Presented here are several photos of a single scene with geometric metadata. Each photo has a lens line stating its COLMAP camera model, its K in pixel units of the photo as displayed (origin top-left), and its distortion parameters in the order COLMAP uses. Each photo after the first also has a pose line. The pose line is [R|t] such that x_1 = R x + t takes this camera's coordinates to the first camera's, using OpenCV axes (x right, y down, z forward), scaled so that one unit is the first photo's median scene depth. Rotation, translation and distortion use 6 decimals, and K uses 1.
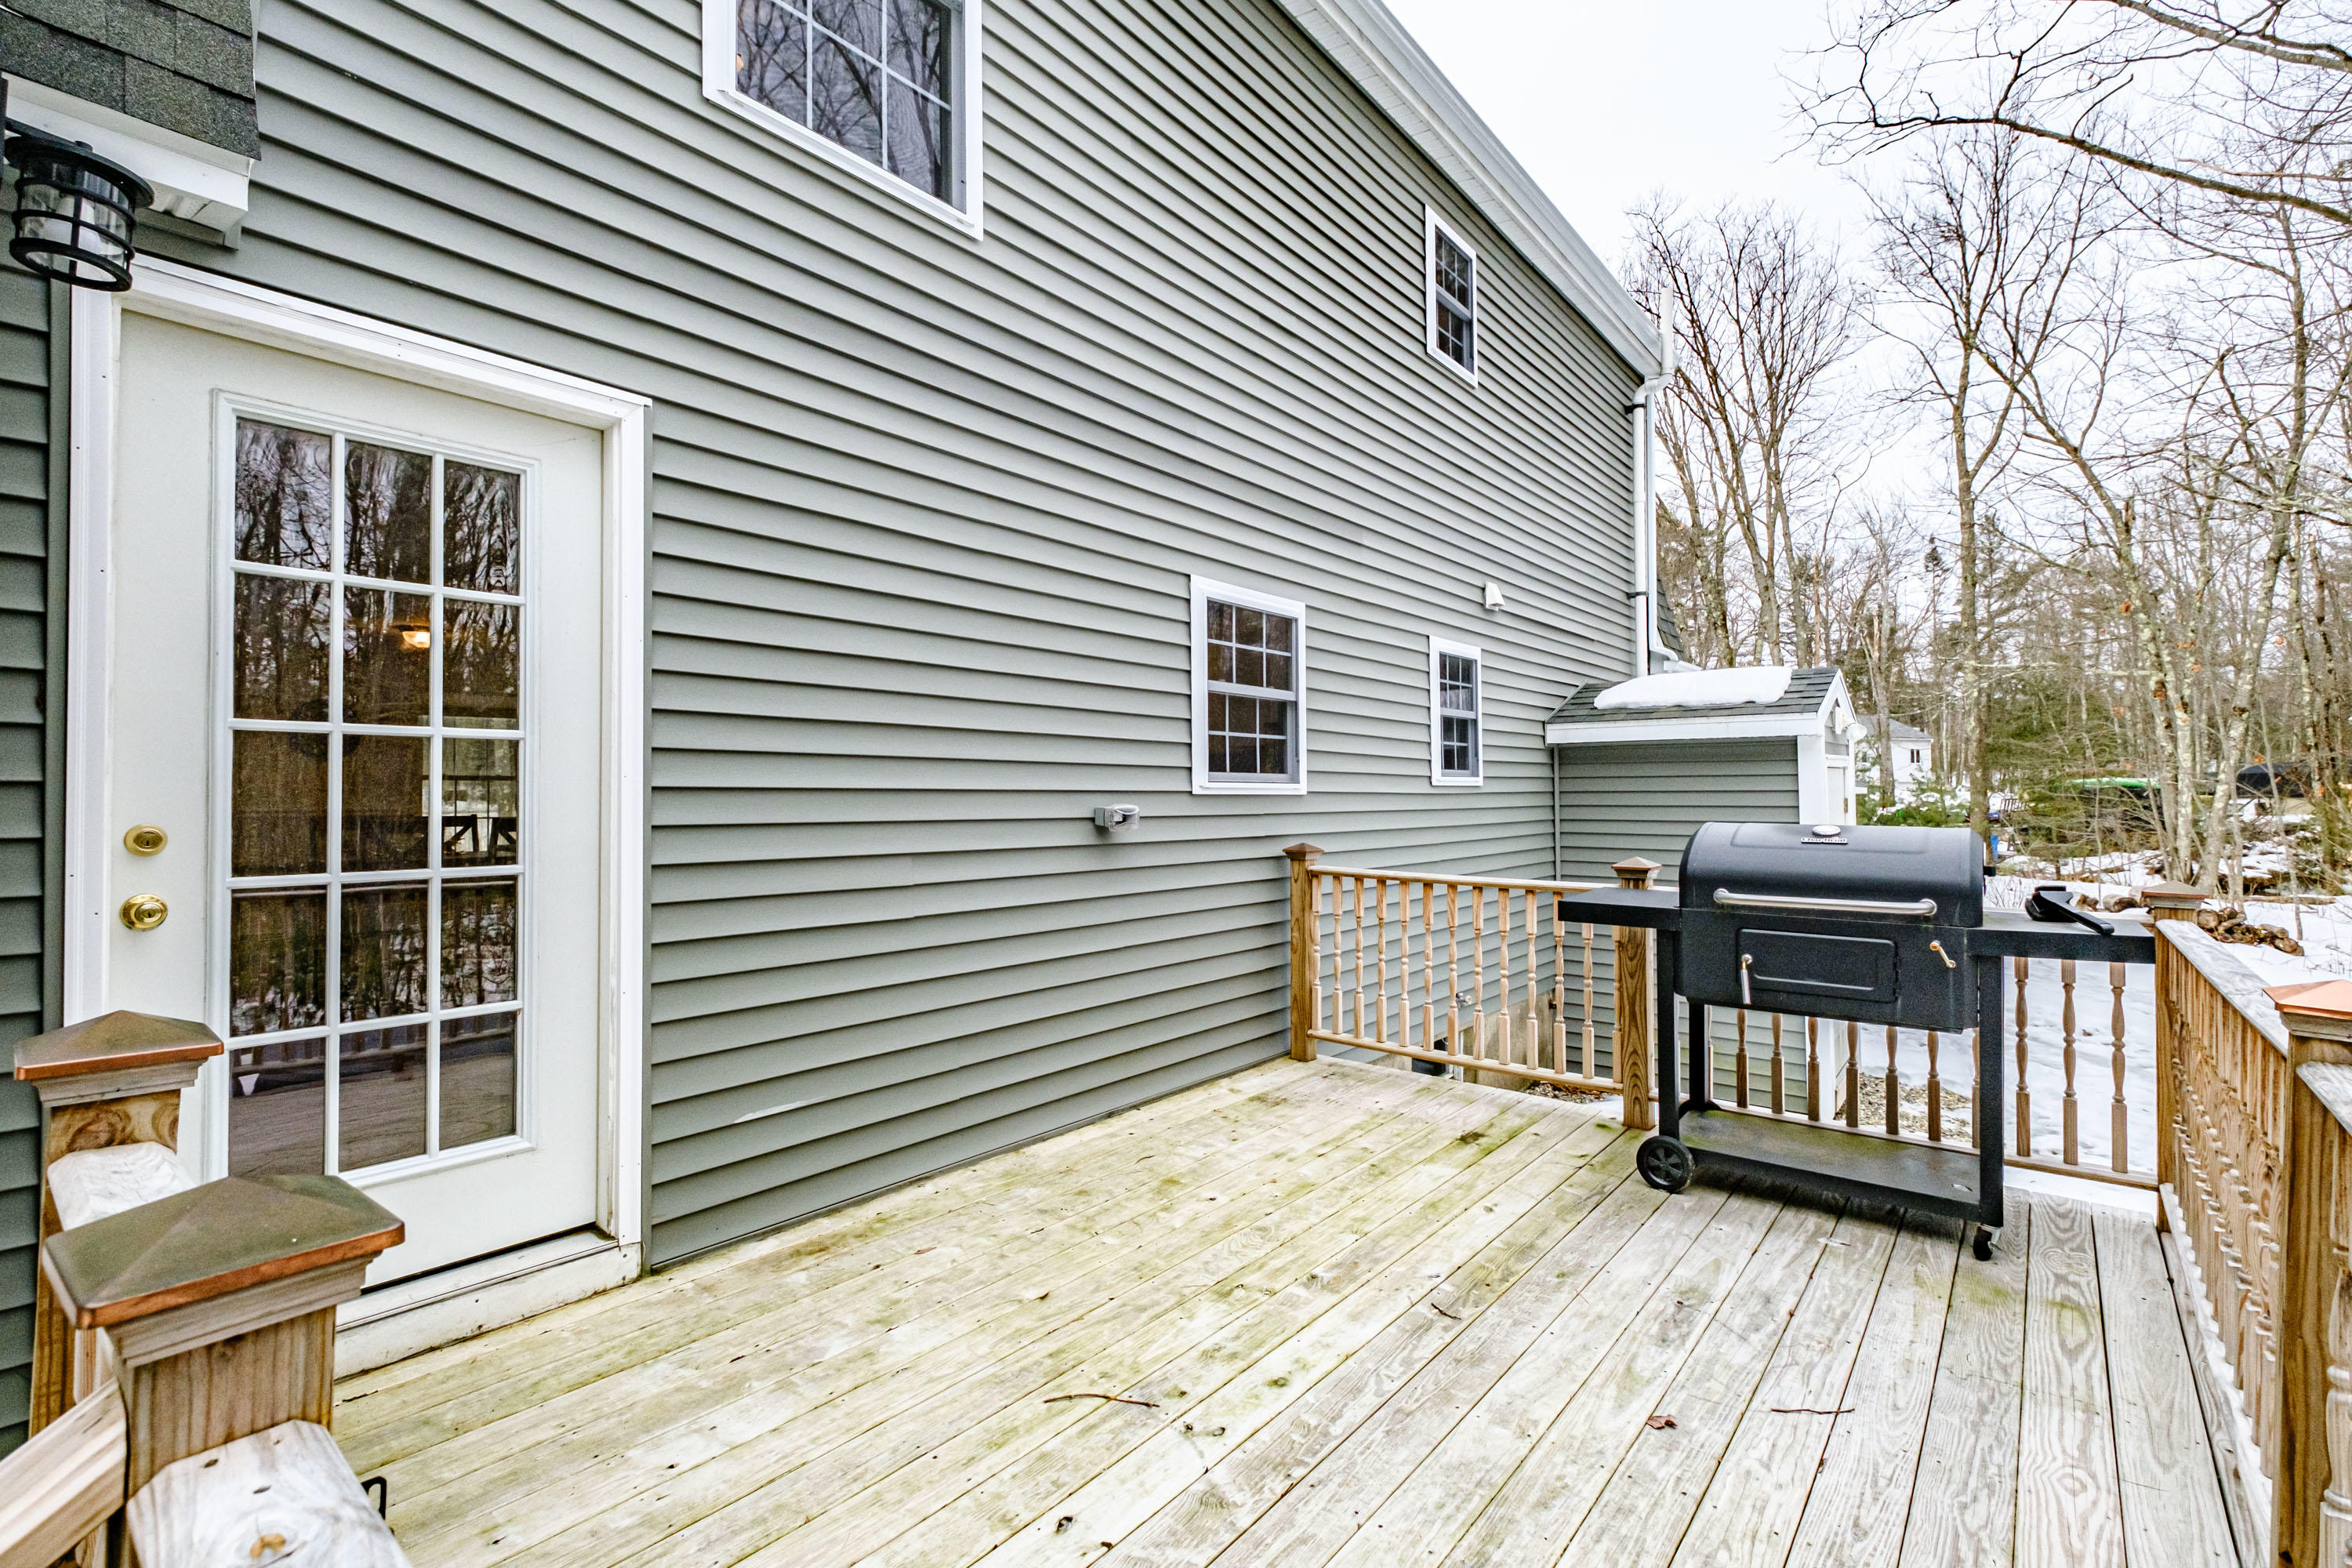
lens RADIAL K [[1094.7, 0, 1176.0], [0, 1094.7, 784.0], [0, 0, 1]] dist [-0.001550, -0.000145]
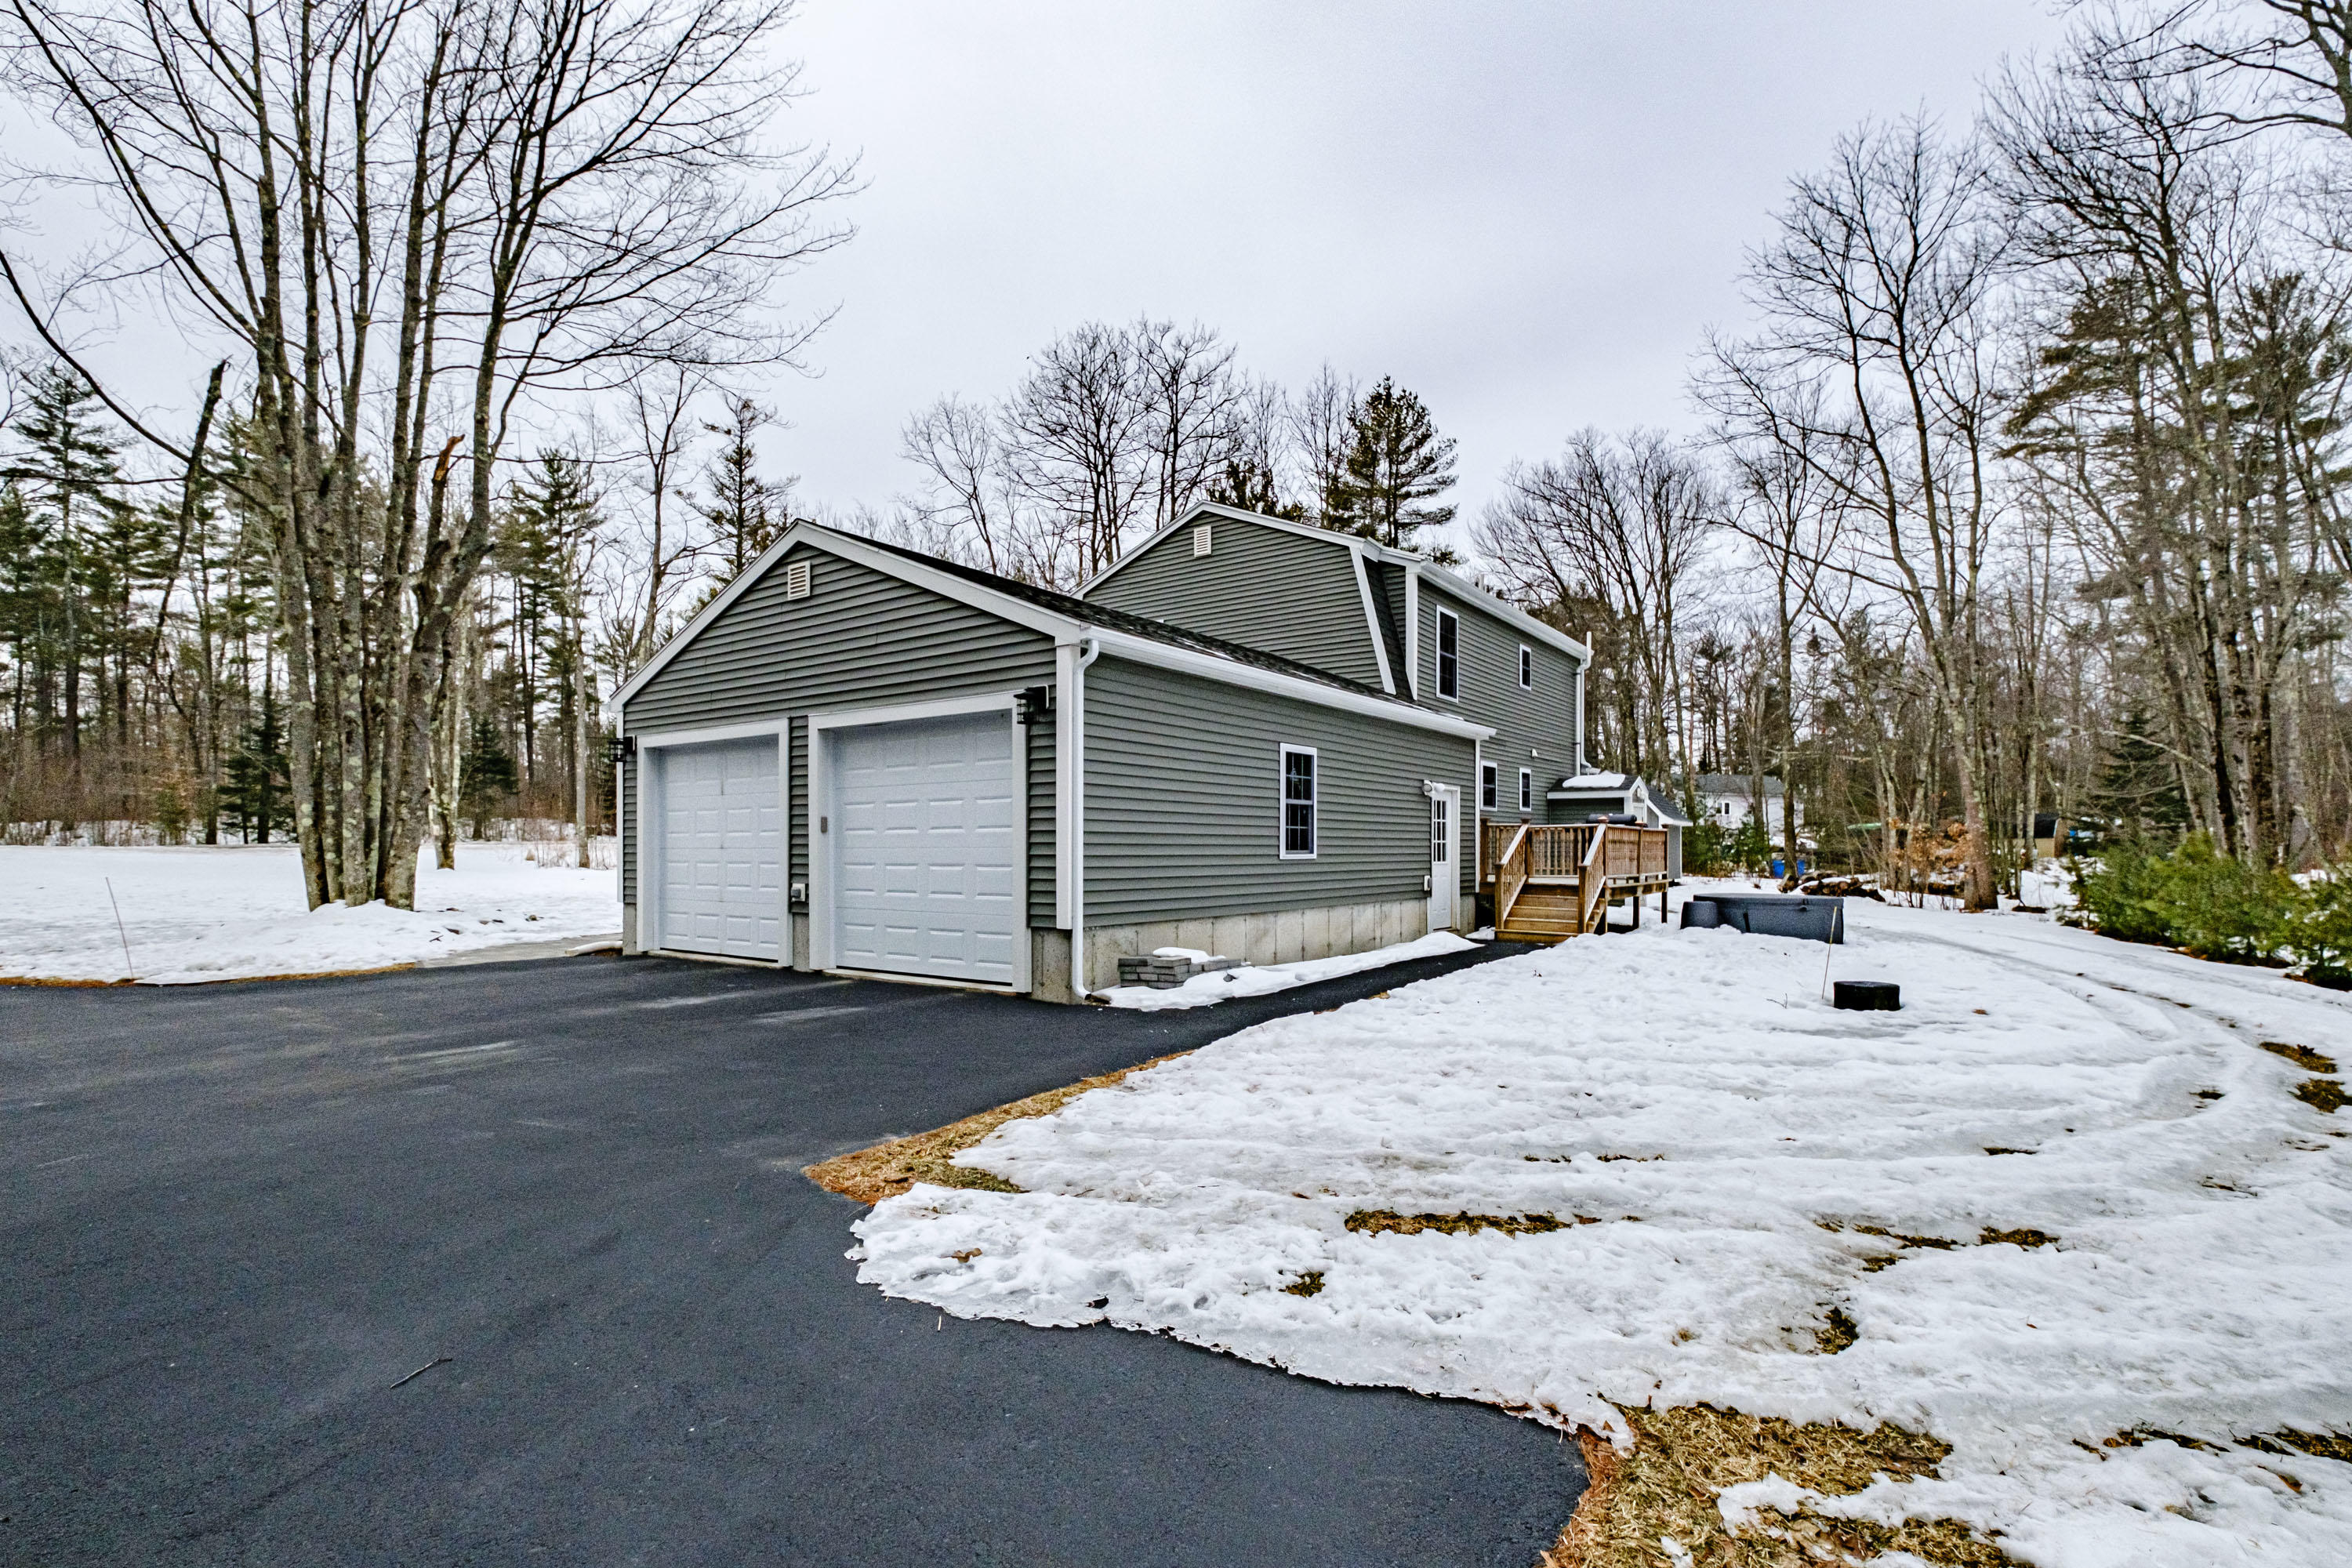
lens RADIAL K [[1066.0, 0, 1173.0], [0, 1066.0, 849.8], [0, 0, 1]] dist [-0.000555, -0.007305]
pose [[0.998990, 0.005657, 0.044570, -0.928532], [-0.006391, 0.999846, 0.016342, 0.070401], [-0.044471, -0.016610, 0.998873, -2.135814]]
